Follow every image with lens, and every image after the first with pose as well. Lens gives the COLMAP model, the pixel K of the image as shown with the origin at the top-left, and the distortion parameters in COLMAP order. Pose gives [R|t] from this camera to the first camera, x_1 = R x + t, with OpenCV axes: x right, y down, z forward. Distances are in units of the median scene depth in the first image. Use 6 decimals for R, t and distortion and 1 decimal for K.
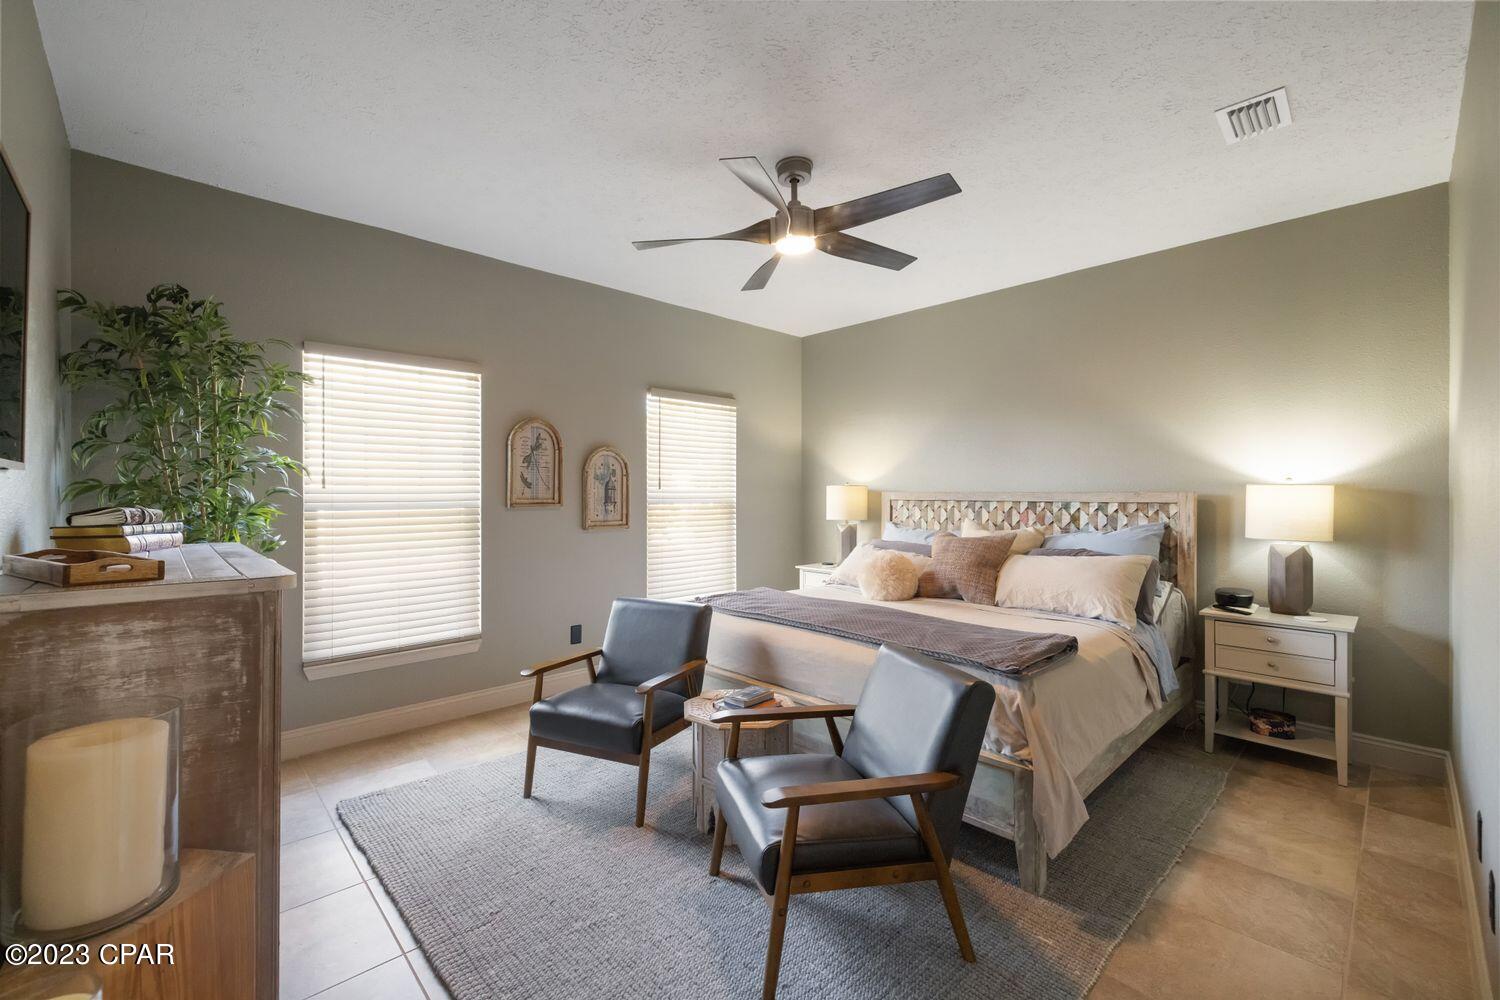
lens RADIAL K [[628.2, 0, 750.1], [0, 628.2, 489.6], [0, 0, 1]] dist [-0.003607, -0.000762]
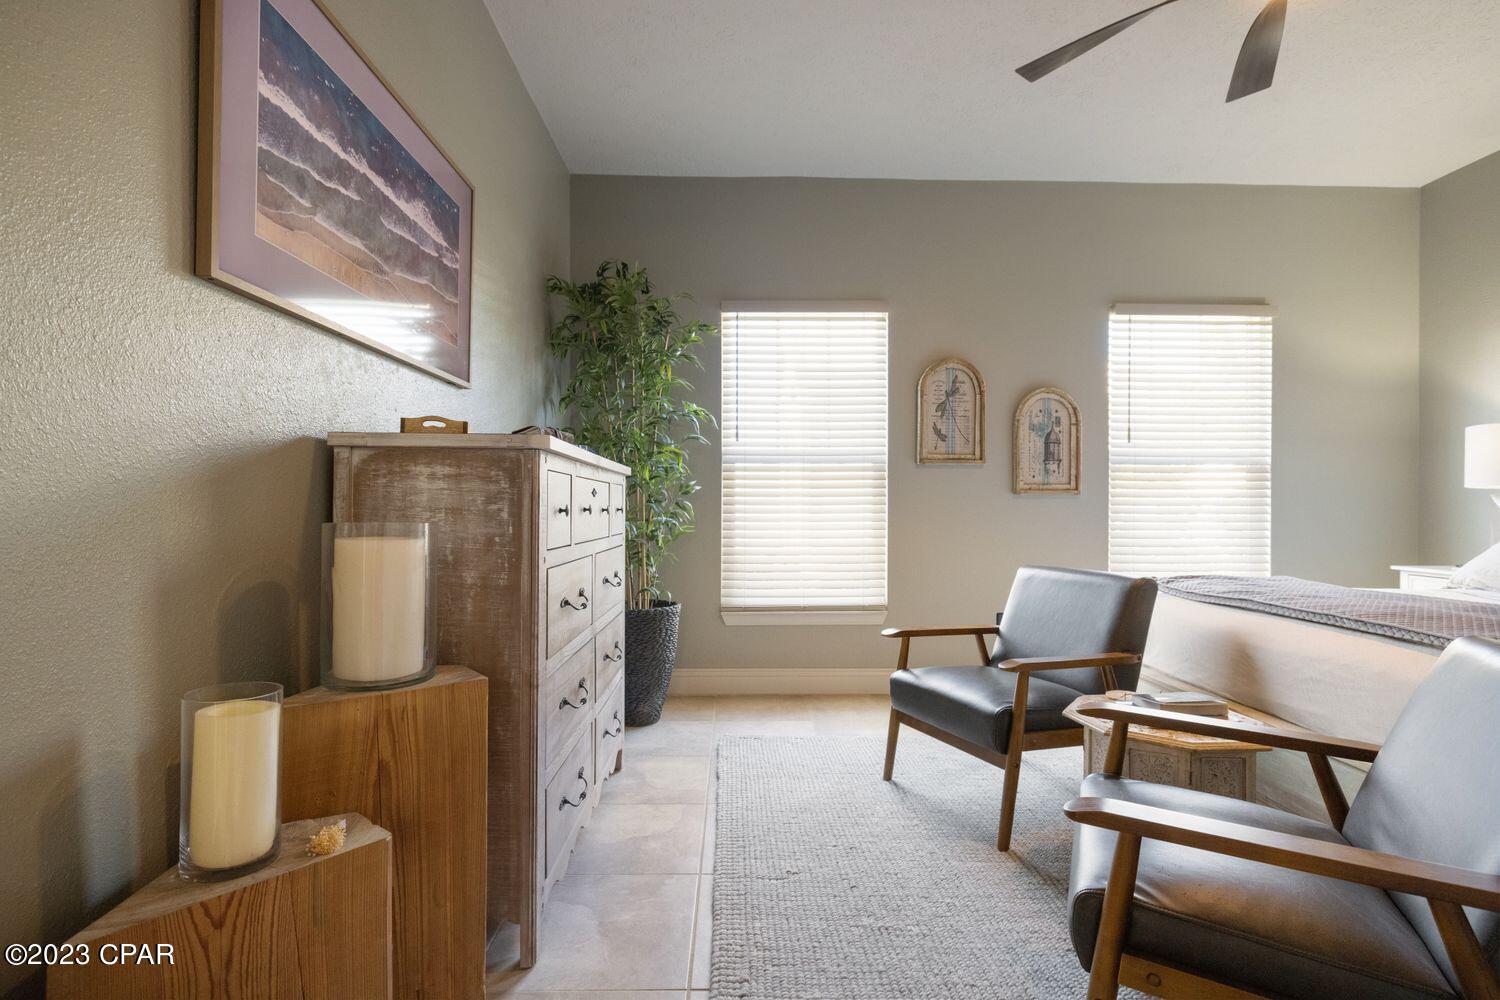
lens RADIAL K [[715.5, 0, 748.8], [0, 715.5, 510.6], [0, 0, 1]] dist [-0.007031, 0.000589]
pose [[0.735129, 0.003805, -0.677916, 0.151142], [0.001290, 0.999975, 0.007012, 0.118043], [0.677926, -0.006029, 0.735106, 0.166169]]
